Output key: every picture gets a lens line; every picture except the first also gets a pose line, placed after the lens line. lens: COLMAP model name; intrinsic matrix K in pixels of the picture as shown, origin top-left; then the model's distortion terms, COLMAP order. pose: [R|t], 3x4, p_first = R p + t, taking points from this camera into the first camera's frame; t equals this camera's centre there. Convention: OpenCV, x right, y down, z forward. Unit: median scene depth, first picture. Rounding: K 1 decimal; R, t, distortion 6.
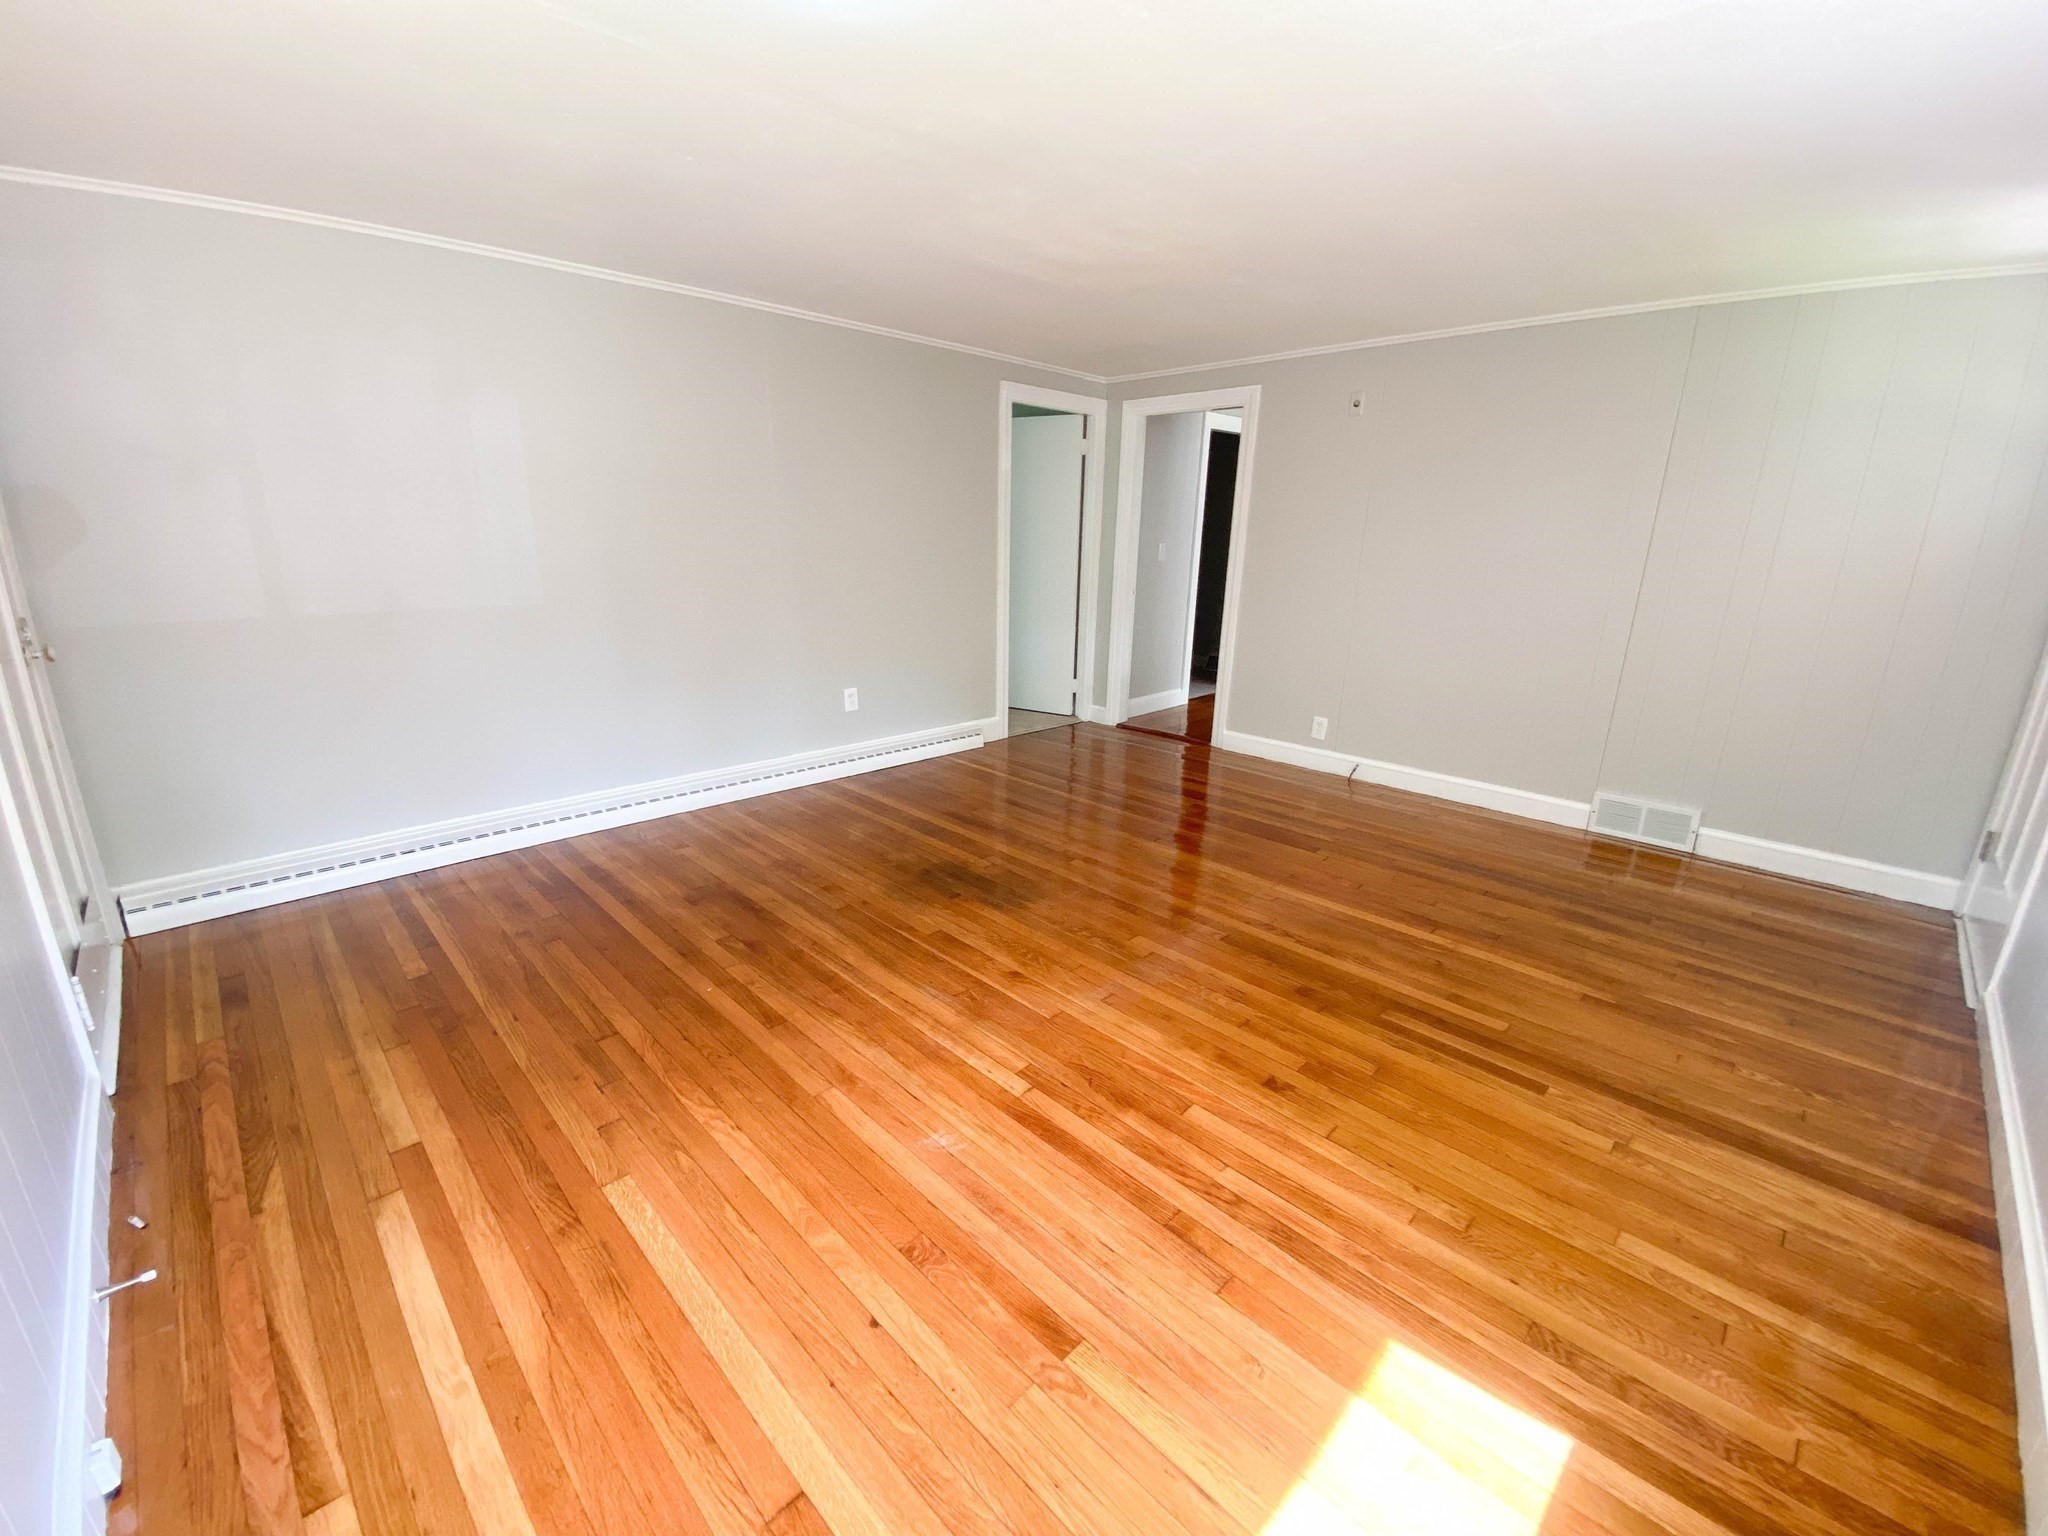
lens RADIAL K [[836.0, 0, 1015.9], [0, 836.0, 754.2], [0, 0, 1]] dist [0.007712, -0.010517]
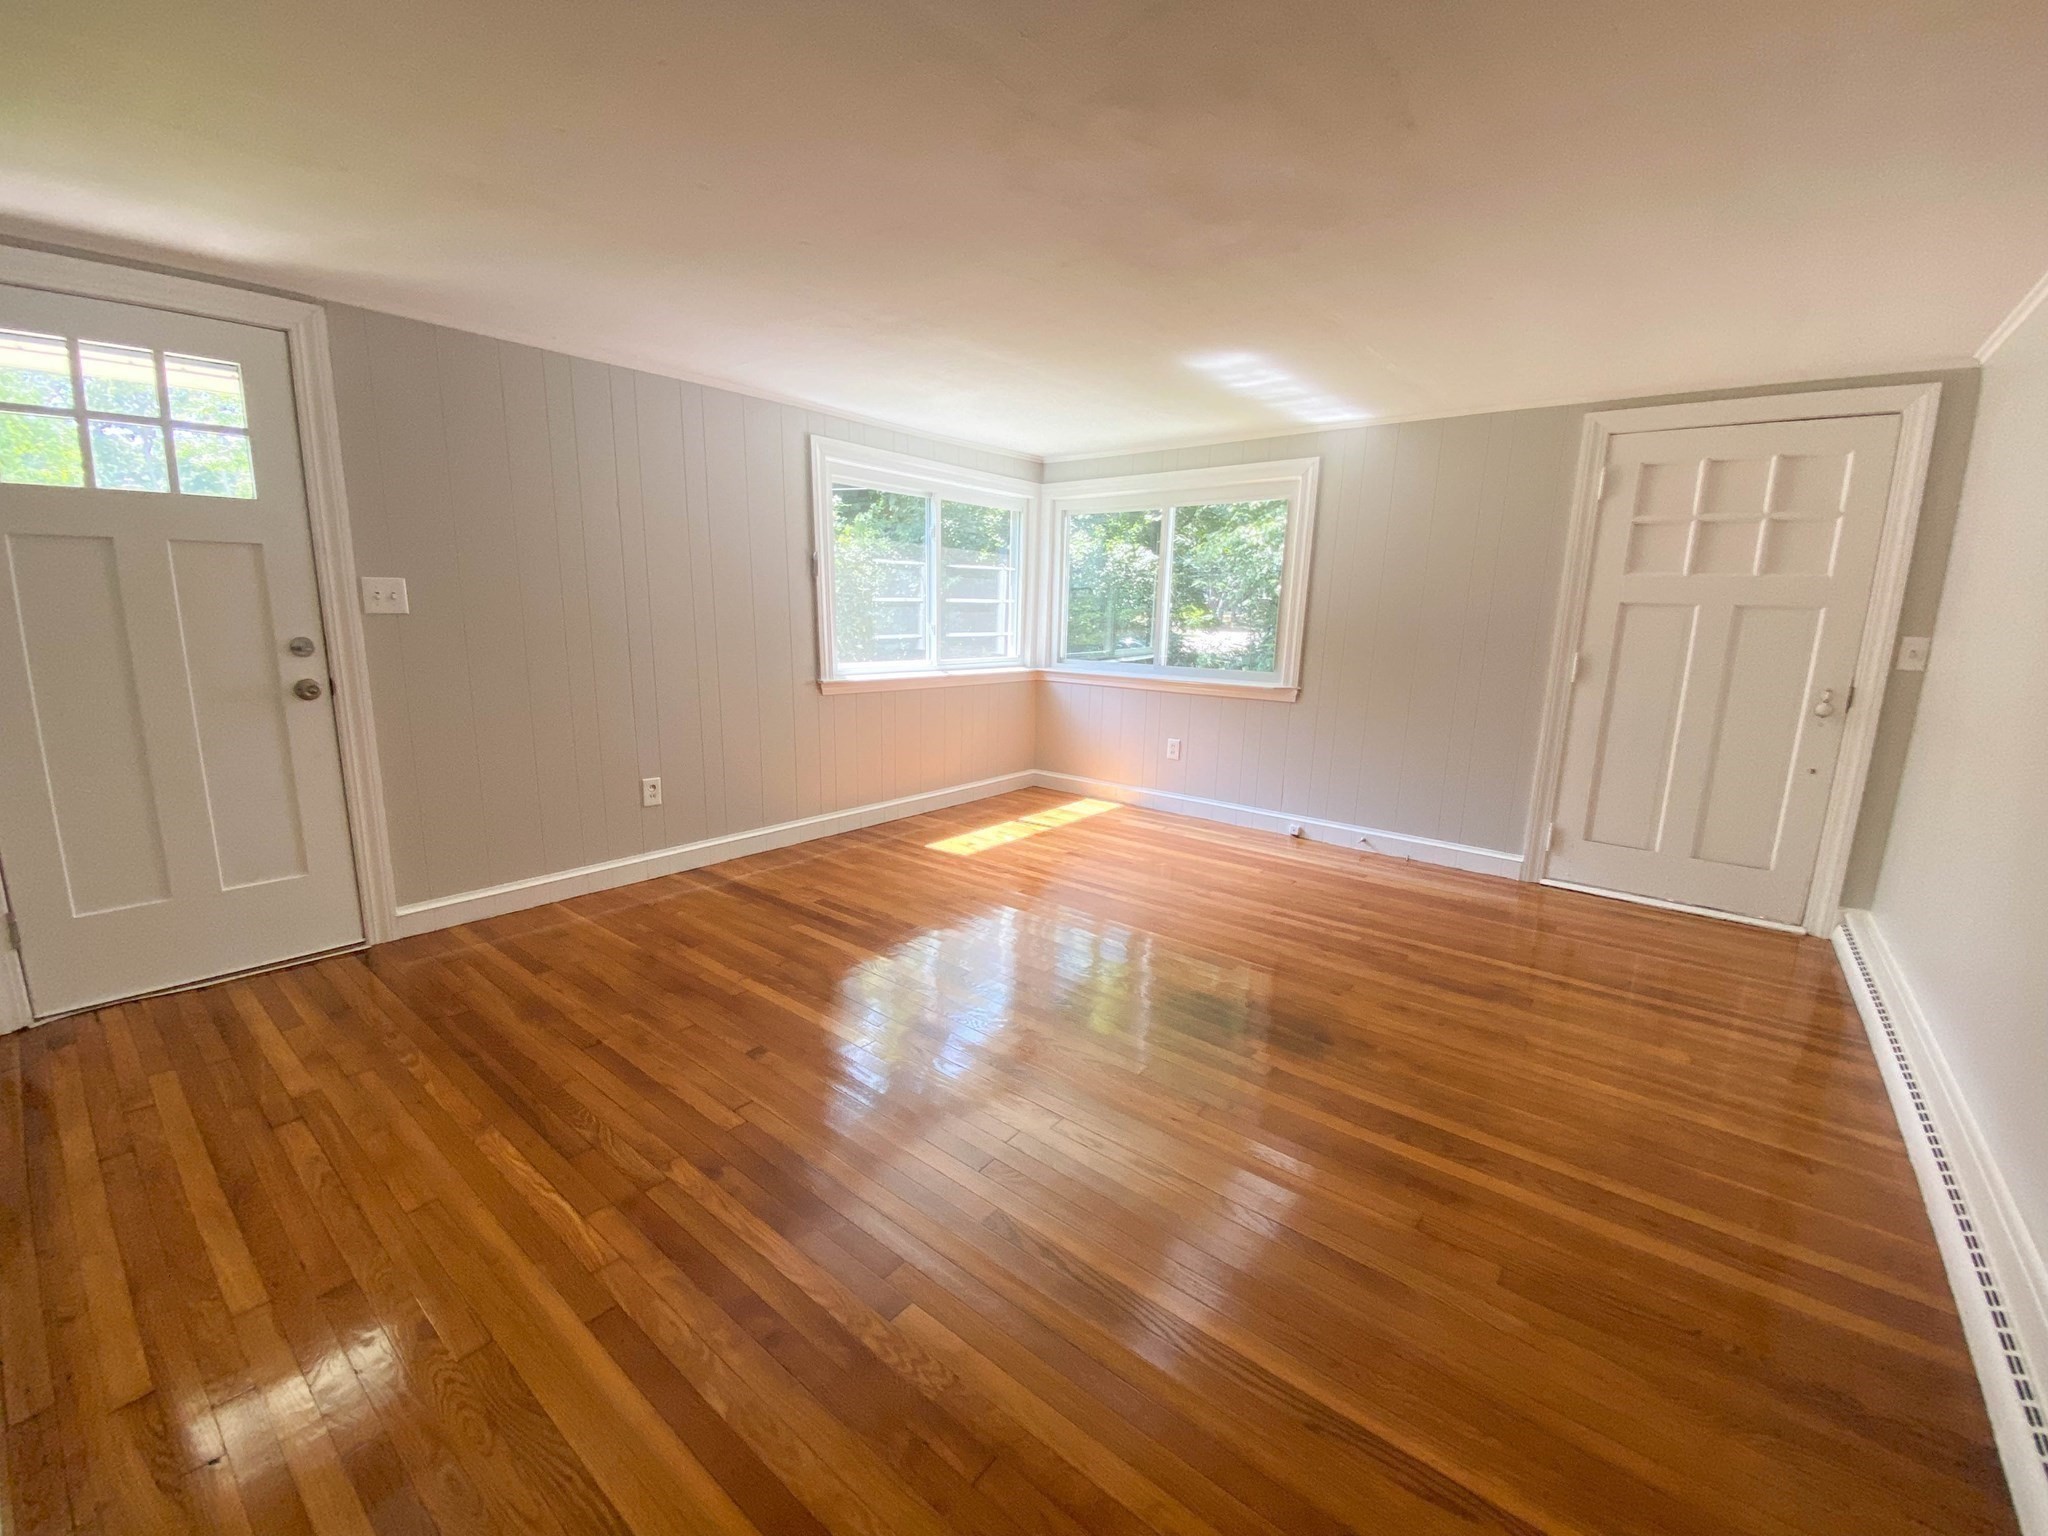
lens RADIAL K [[836.0, 0, 1023.3], [0, 836.0, 763.7], [0, 0, 1]] dist [0.007712, -0.010517]
pose [[-0.993498, -0.016930, -0.112586, 0.346498], [-0.064552, 0.898332, 0.434549, -0.555744], [0.093782, 0.438991, -0.893584, 2.126646]]
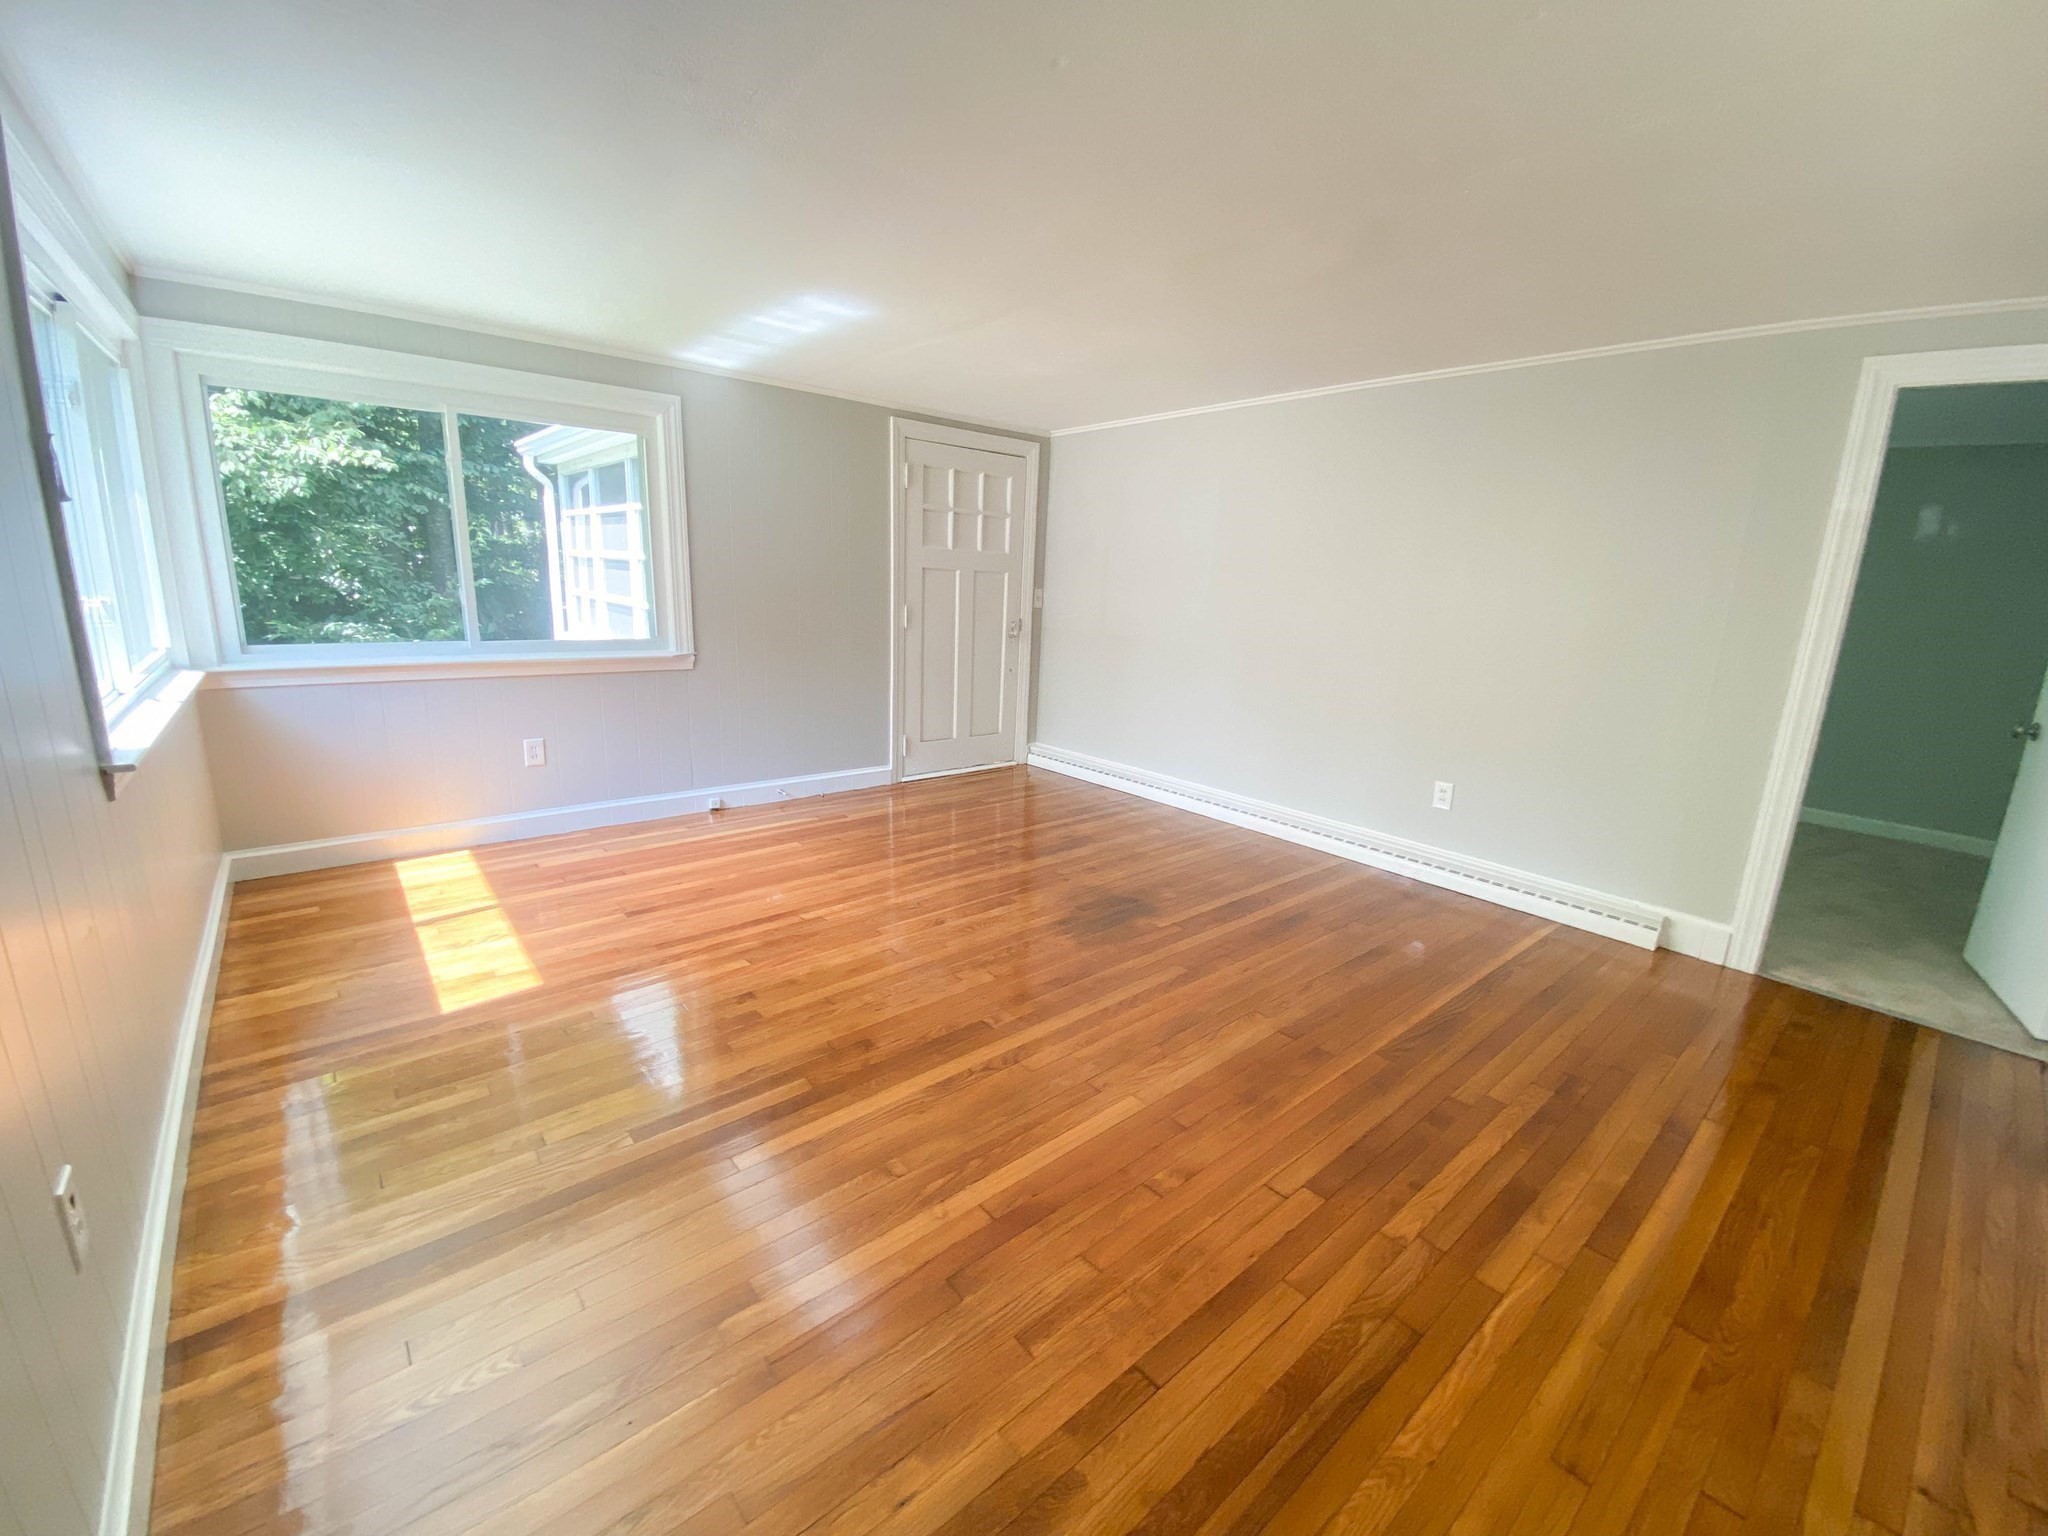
lens RADIAL K [[836.0, 0, 1025.4], [0, 836.0, 756.8], [0, 0, 1]] dist [0.007712, -0.010517]
pose [[-0.070902, 0.195581, -0.978121, 1.243035], [-0.301731, 0.930445, 0.207919, -0.286331], [0.950753, 0.309871, -0.006957, 1.113394]]
